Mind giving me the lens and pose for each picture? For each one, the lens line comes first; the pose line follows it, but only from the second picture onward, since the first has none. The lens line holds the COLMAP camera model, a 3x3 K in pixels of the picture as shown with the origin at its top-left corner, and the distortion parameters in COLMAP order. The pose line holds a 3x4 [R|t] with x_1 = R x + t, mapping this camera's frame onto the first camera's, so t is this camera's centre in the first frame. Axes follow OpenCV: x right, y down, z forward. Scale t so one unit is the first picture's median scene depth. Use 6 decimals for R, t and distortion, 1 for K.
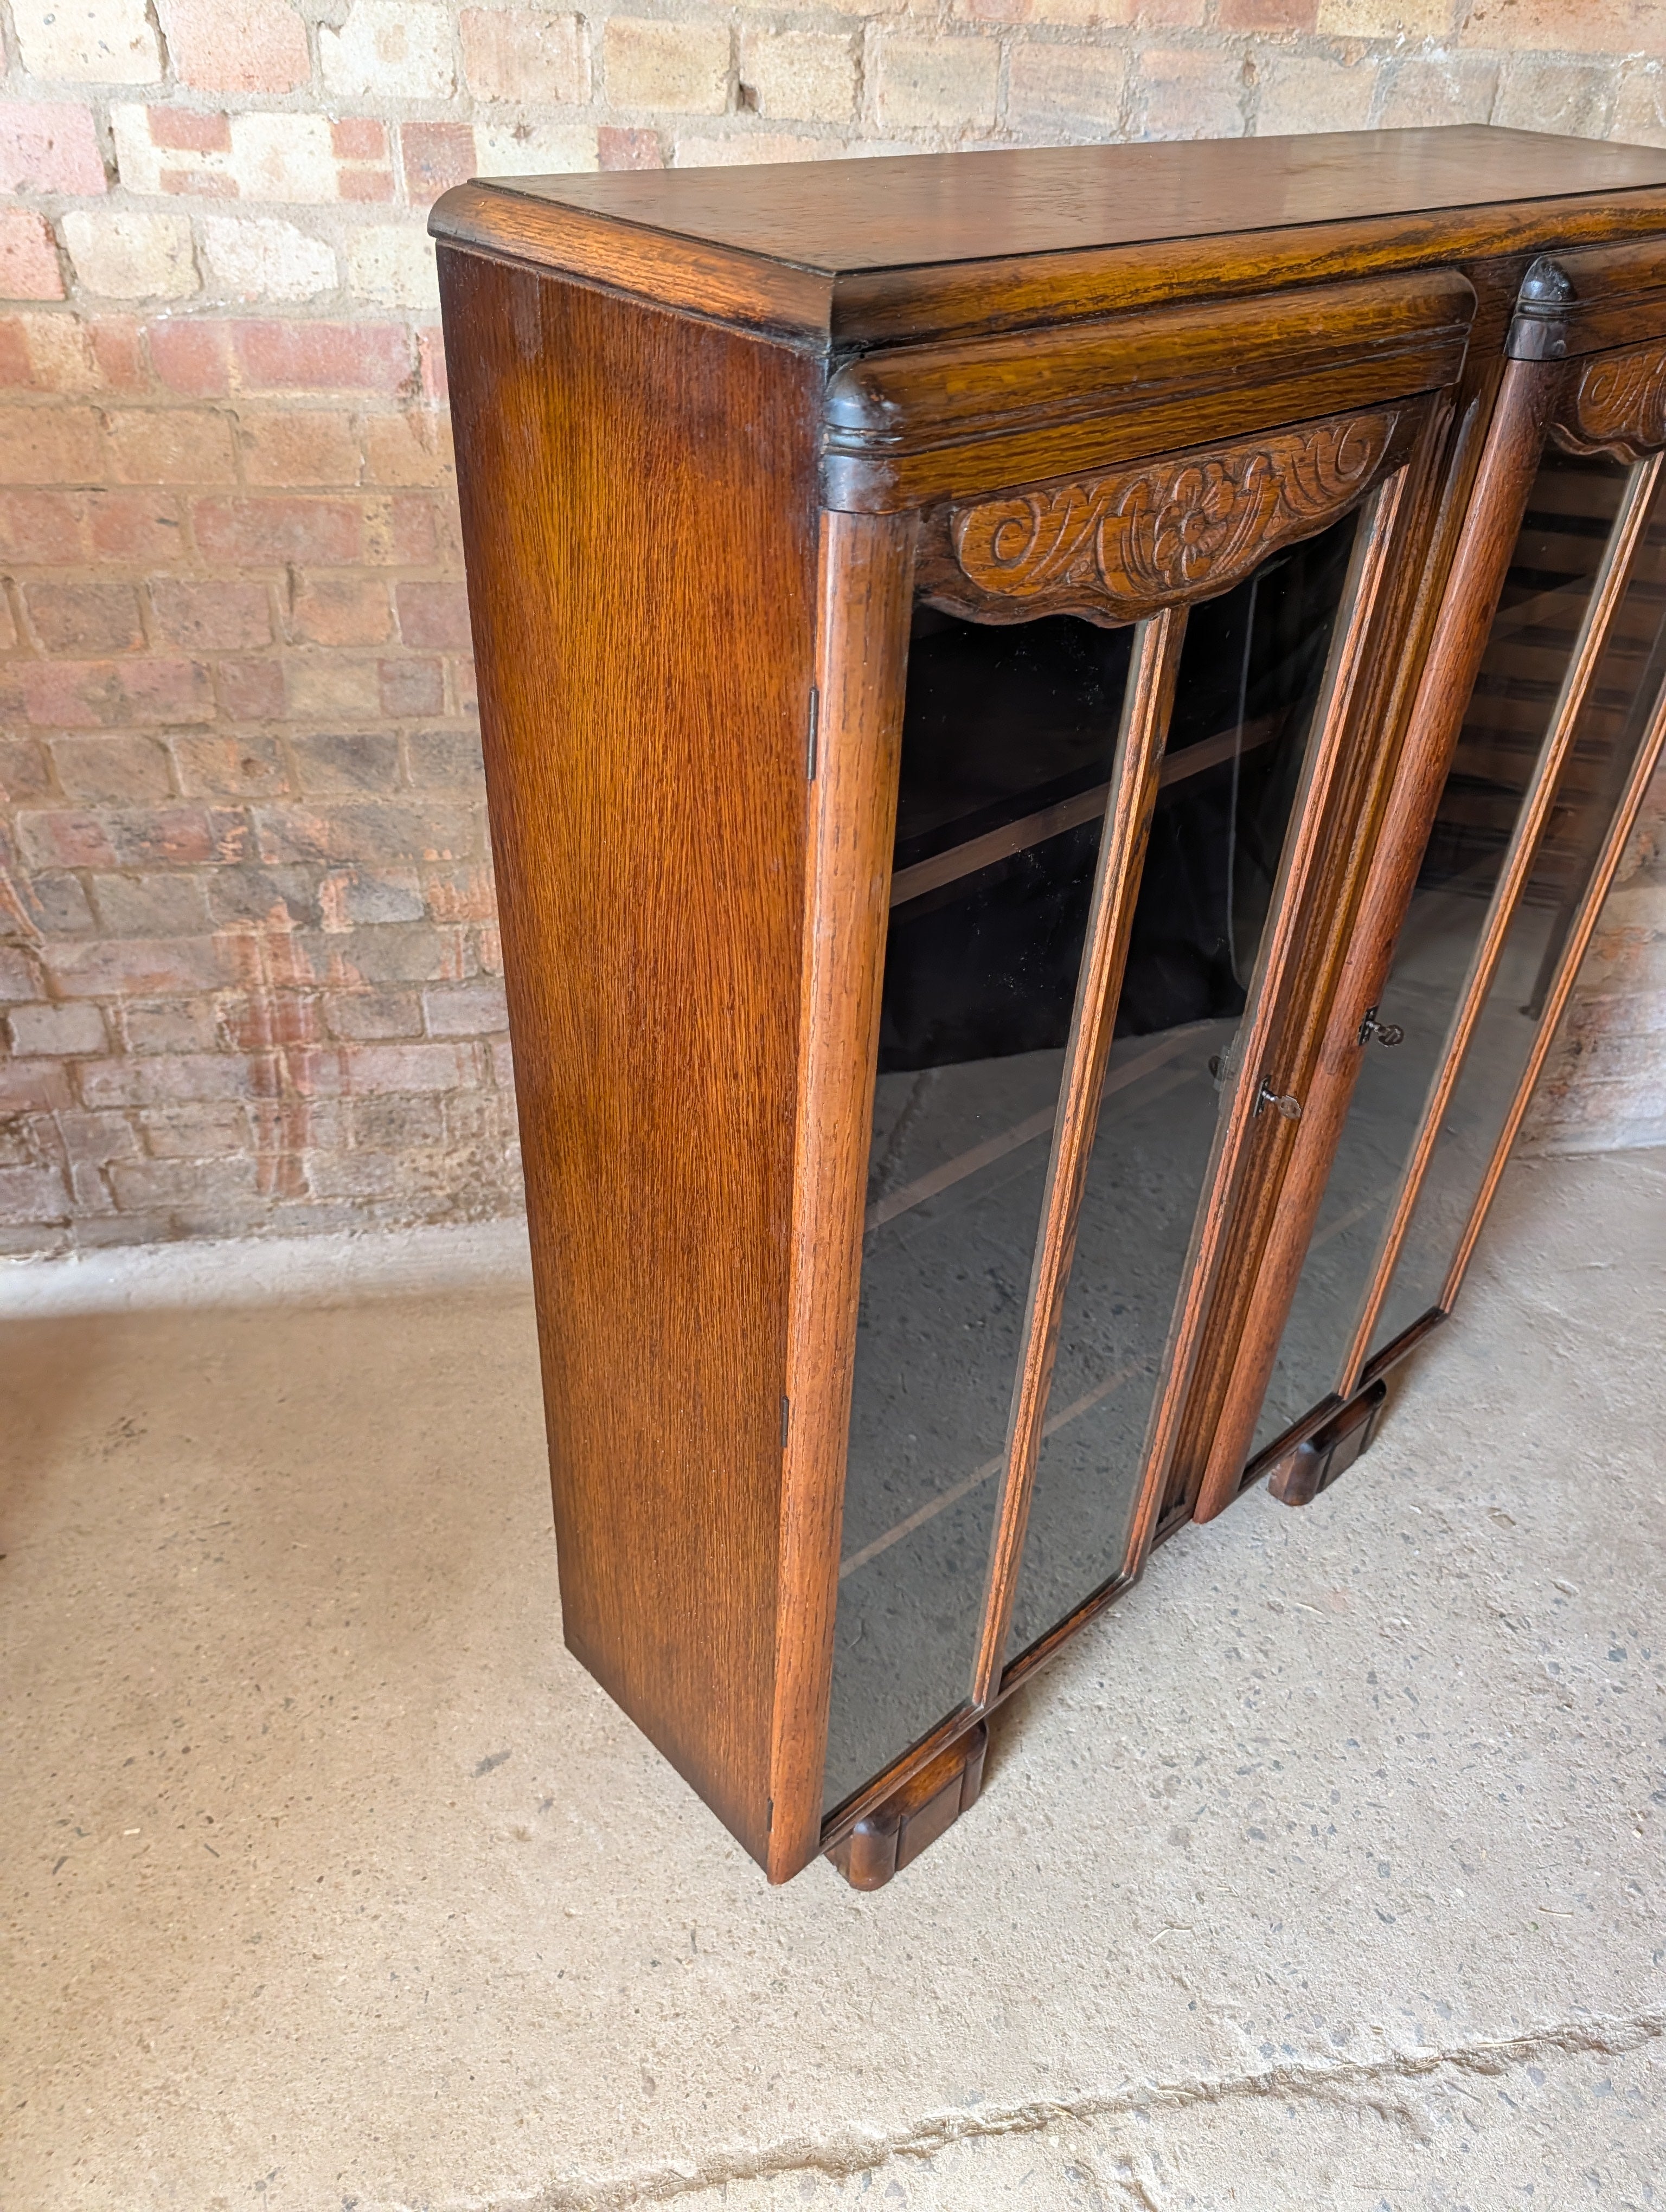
lens RADIAL K [[1605.6, 0, 862.5], [0, 1605.6, 1098.9], [0, 0, 1]] dist [0.003745, -0.001487]
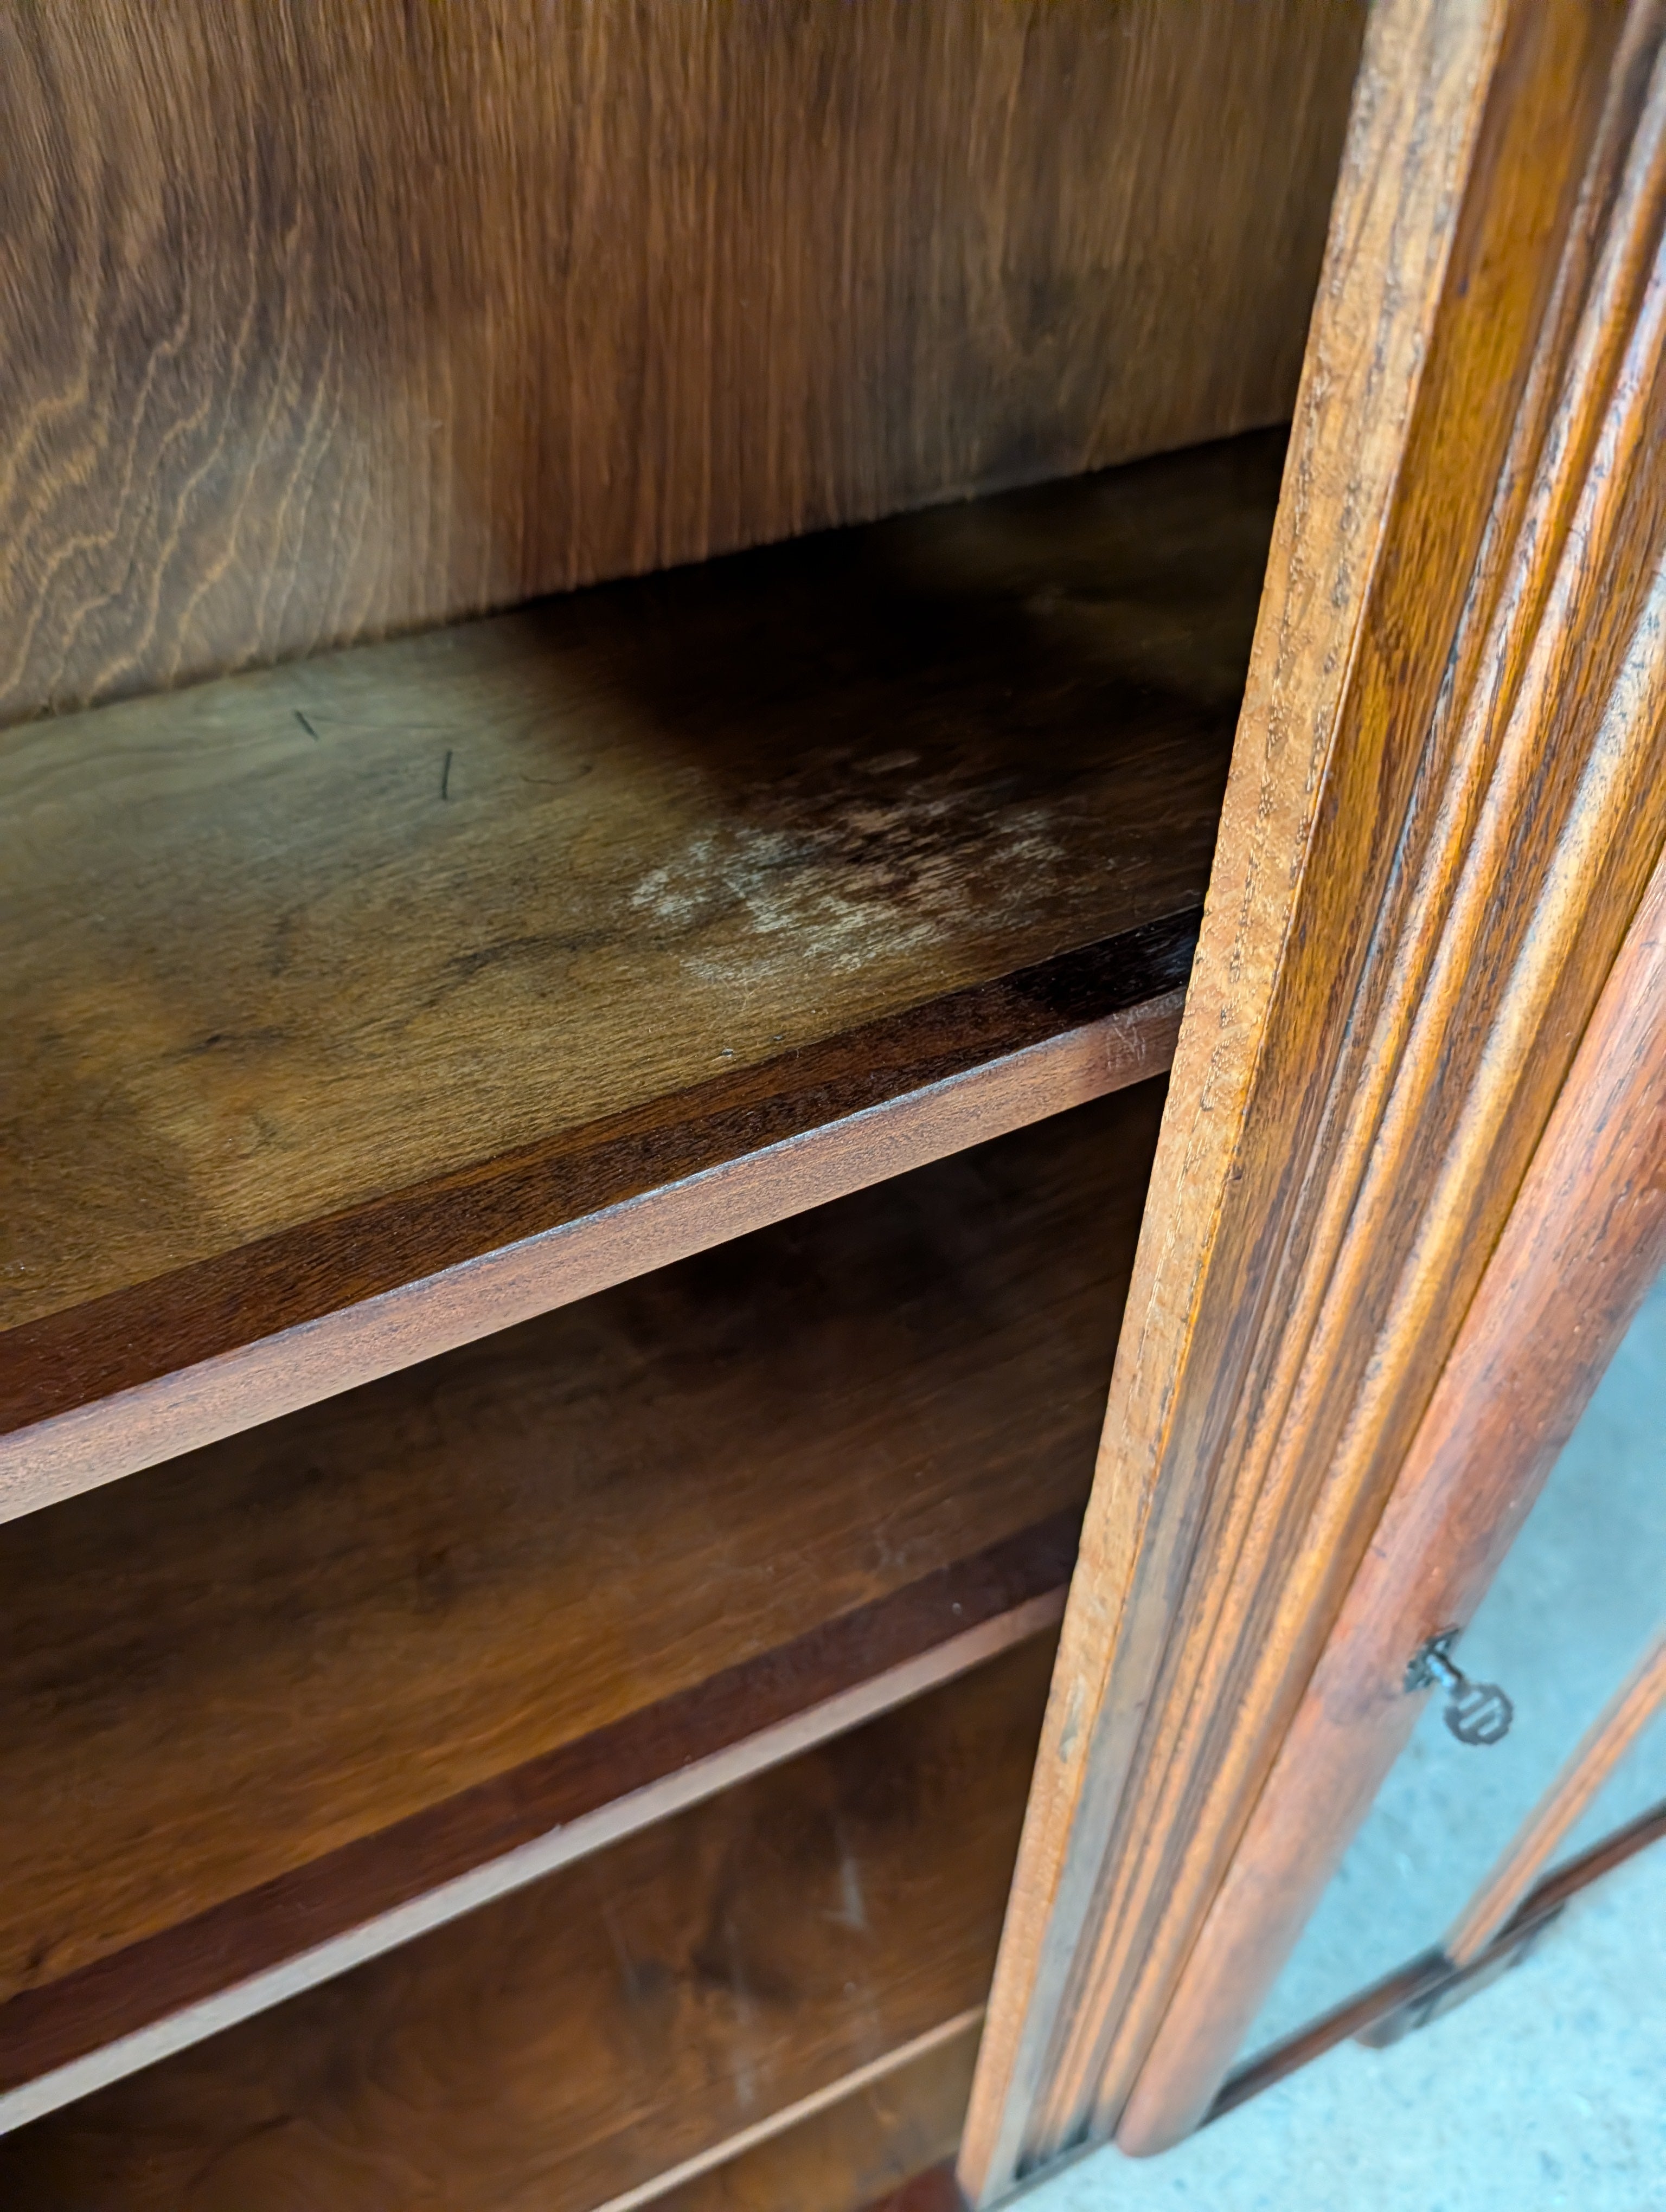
lens RADIAL K [[1605.6, 0, 862.5], [0, 1605.6, 1098.9], [0, 0, 1]] dist [0.003745, -0.001487]
pose [[0.959238, 0.158233, -0.234147, 0.183032], [-0.128165, 0.982023, 0.138579, -0.163386], [0.251866, -0.102921, 0.962274, 0.433625]]
